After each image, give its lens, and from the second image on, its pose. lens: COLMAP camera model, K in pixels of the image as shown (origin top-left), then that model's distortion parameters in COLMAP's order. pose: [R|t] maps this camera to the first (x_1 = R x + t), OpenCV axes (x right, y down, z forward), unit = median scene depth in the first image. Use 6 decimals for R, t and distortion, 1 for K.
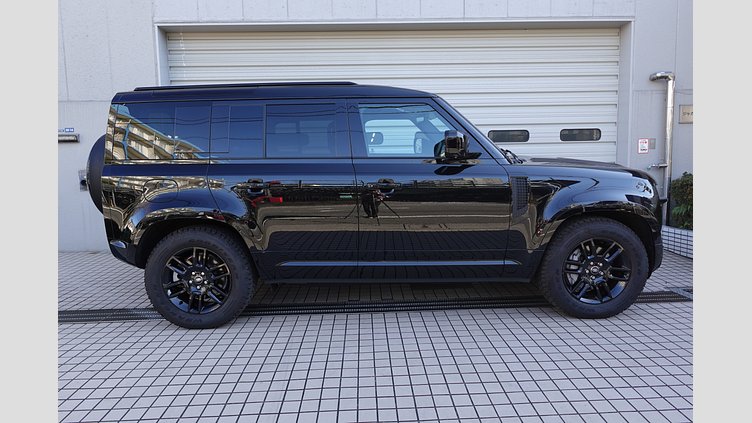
lens RADIAL K [[420.6, 0, 374.9], [0, 420.6, 213.6], [0, 0, 1]] dist [-0.000211, -0.000187]
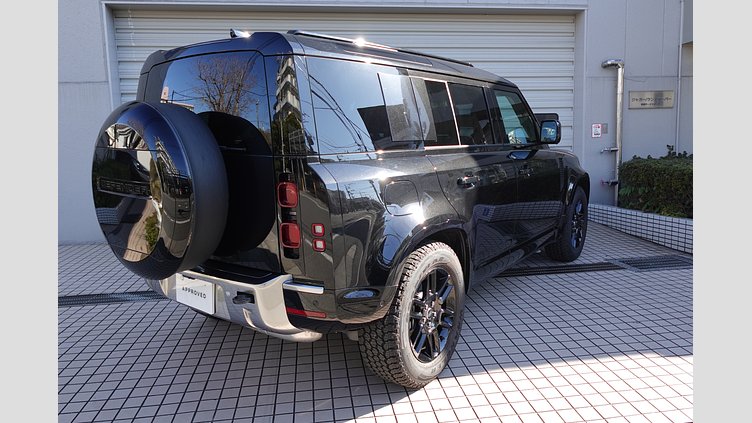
lens RADIAL K [[502.7, 0, 376.0], [0, 502.7, 211.5], [0, 0, 1]] dist [0.001402, 0.000232]
pose [[0.994491, -0.017433, 0.103367, -0.171323], [0.015915, 0.999753, 0.015494, 0.053205], [-0.103611, -0.013764, 0.994523, -0.859226]]
